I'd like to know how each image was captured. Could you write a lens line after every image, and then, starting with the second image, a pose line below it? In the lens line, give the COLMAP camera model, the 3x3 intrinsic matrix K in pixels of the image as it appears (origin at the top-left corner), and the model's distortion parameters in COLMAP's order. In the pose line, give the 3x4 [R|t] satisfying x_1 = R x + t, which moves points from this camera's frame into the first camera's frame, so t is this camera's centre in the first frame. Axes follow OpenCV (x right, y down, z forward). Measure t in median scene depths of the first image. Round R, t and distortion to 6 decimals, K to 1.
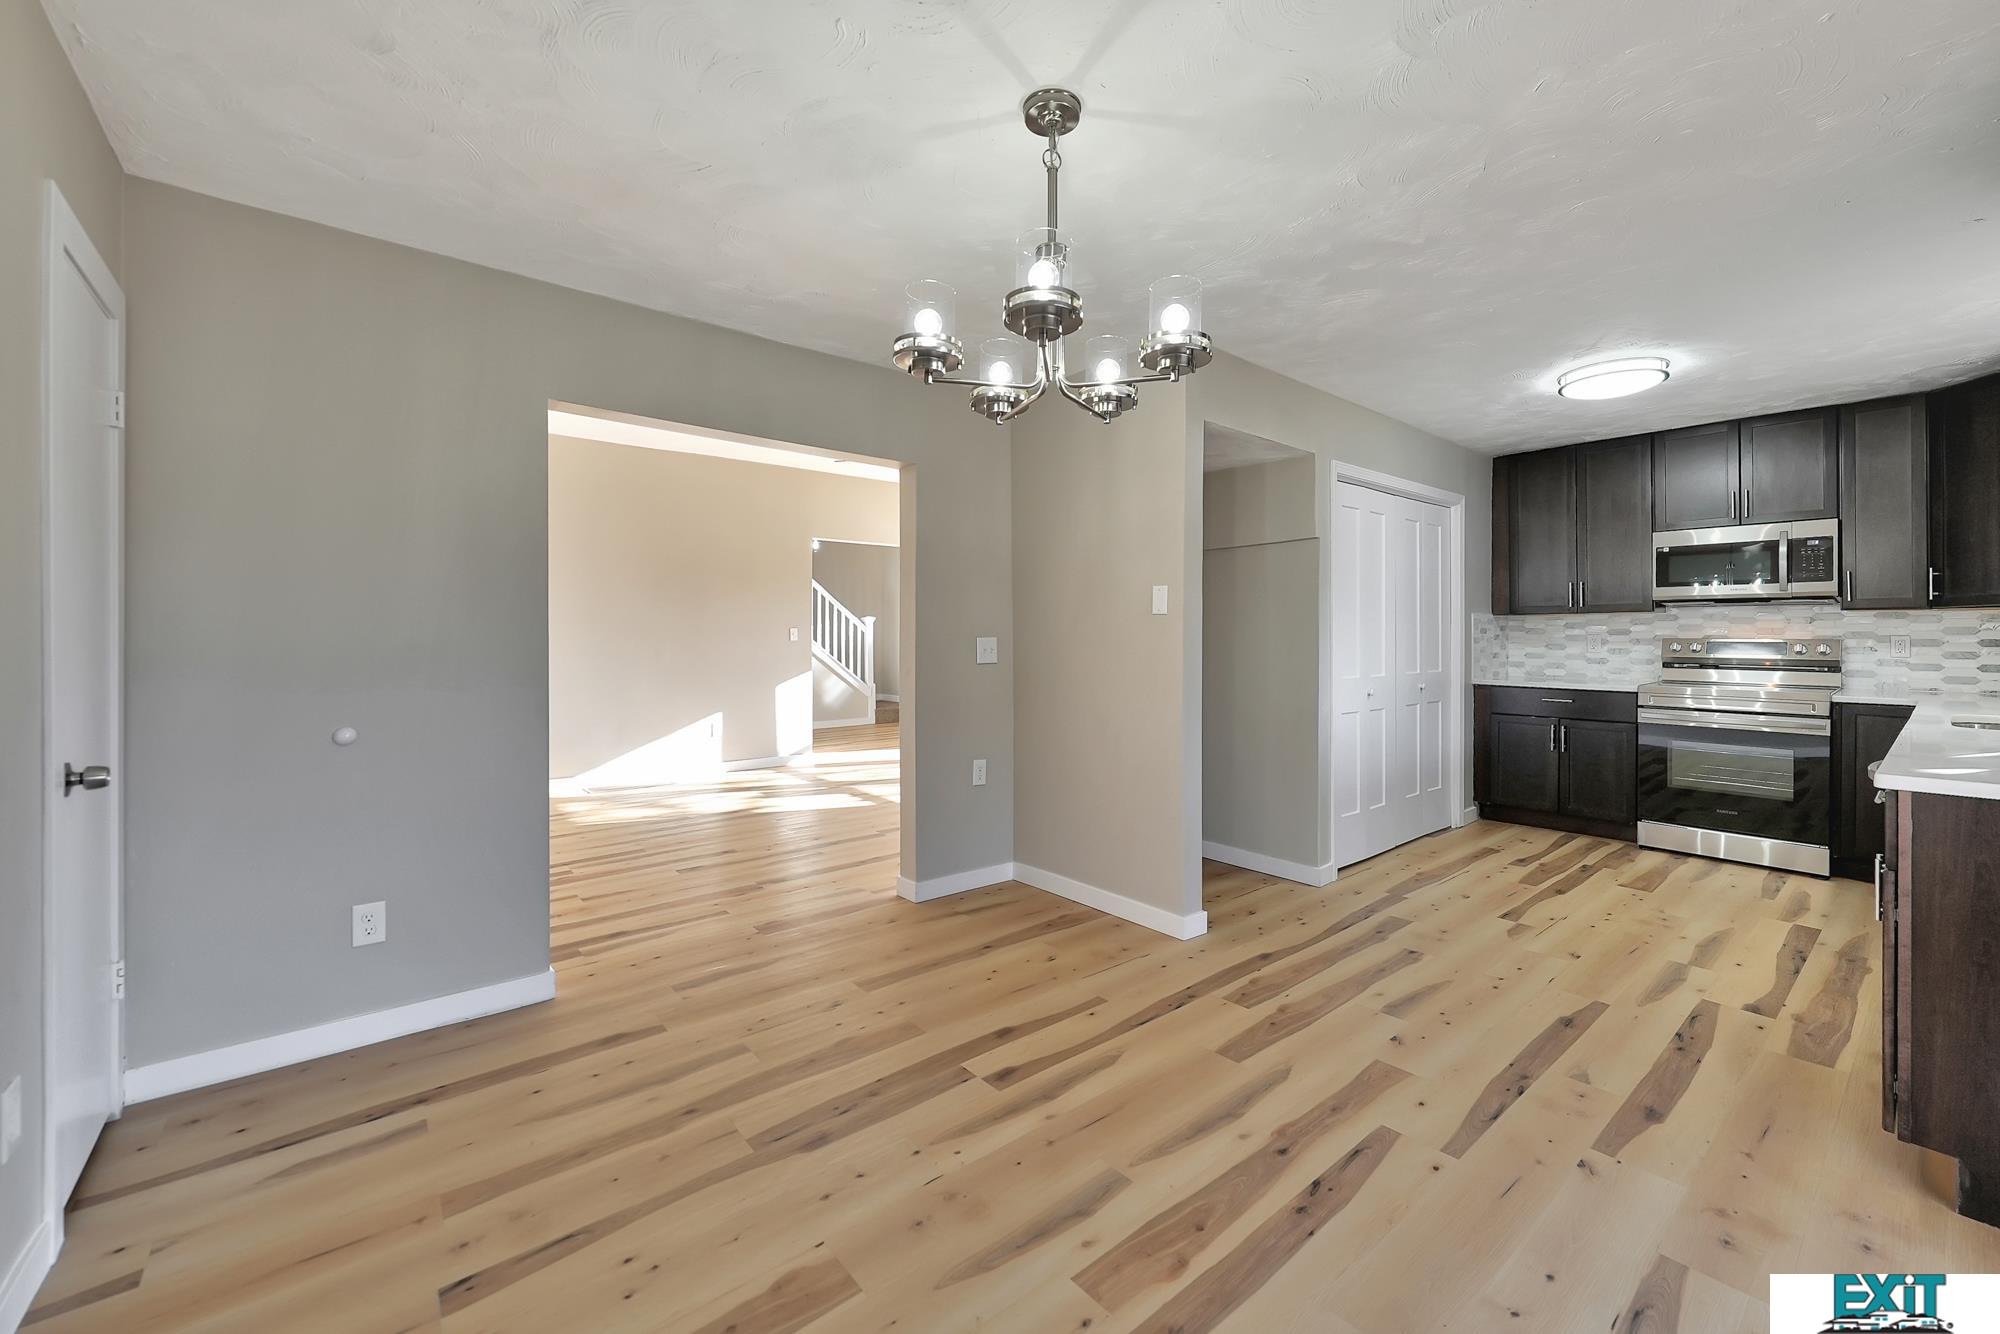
lens RADIAL K [[820.6, 0, 995.4], [0, 820.6, 620.4], [0, 0, 1]] dist [0.004745, -0.000501]
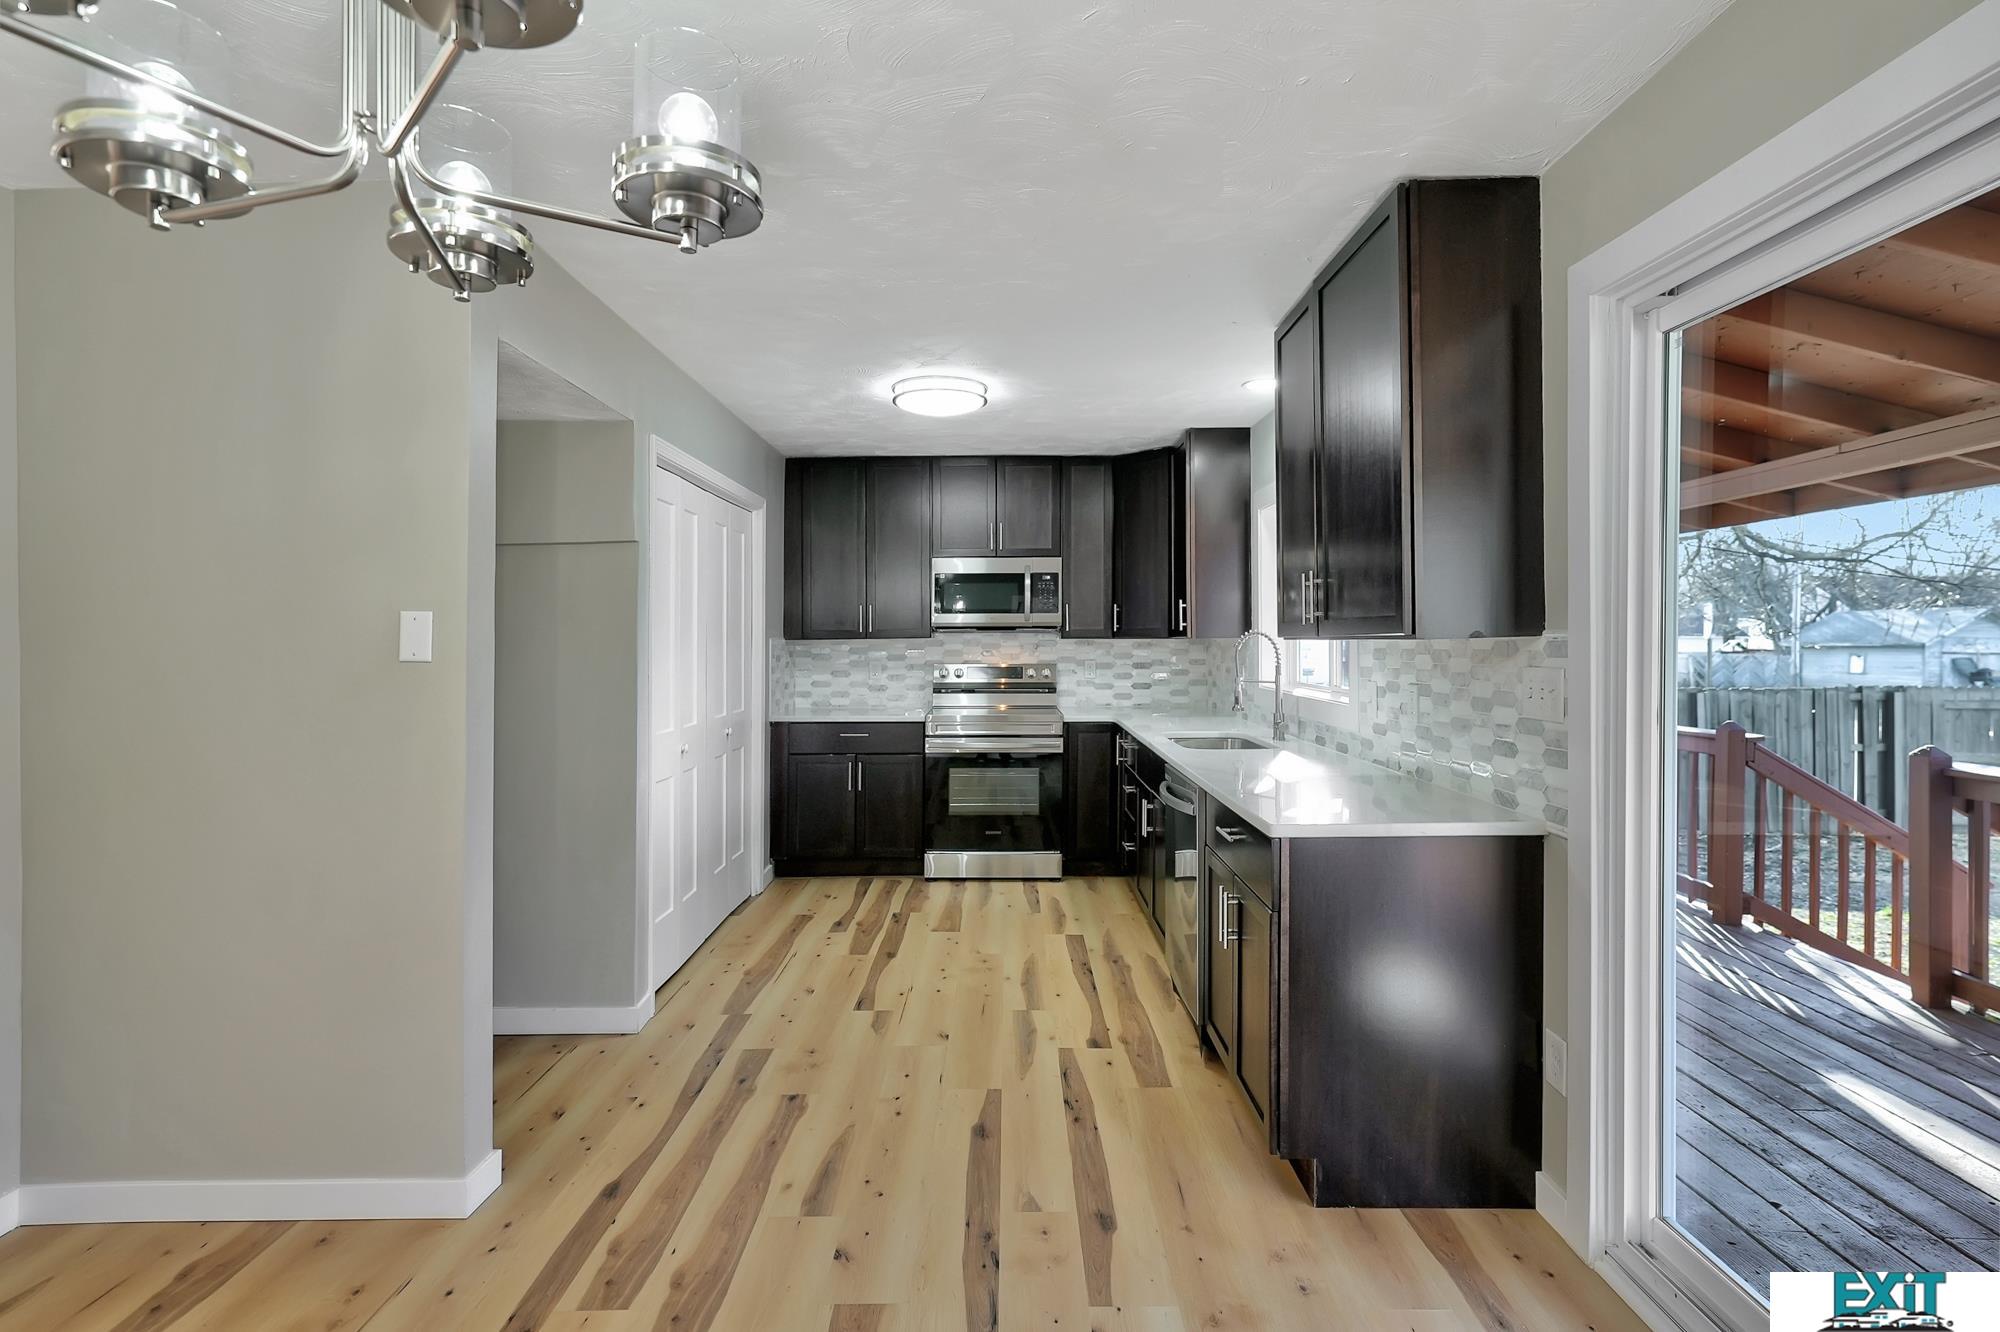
lens RADIAL K [[978.5, 0, 1018.9], [0, 978.5, 636.6], [0, 0, 1]] dist [0.007394, -0.000994]
pose [[0.634647, -0.001987, 0.772800, -0.060340], [-0.007612, 0.999932, 0.008822, -0.033710], [-0.772765, -0.011481, 0.634588, 0.246056]]
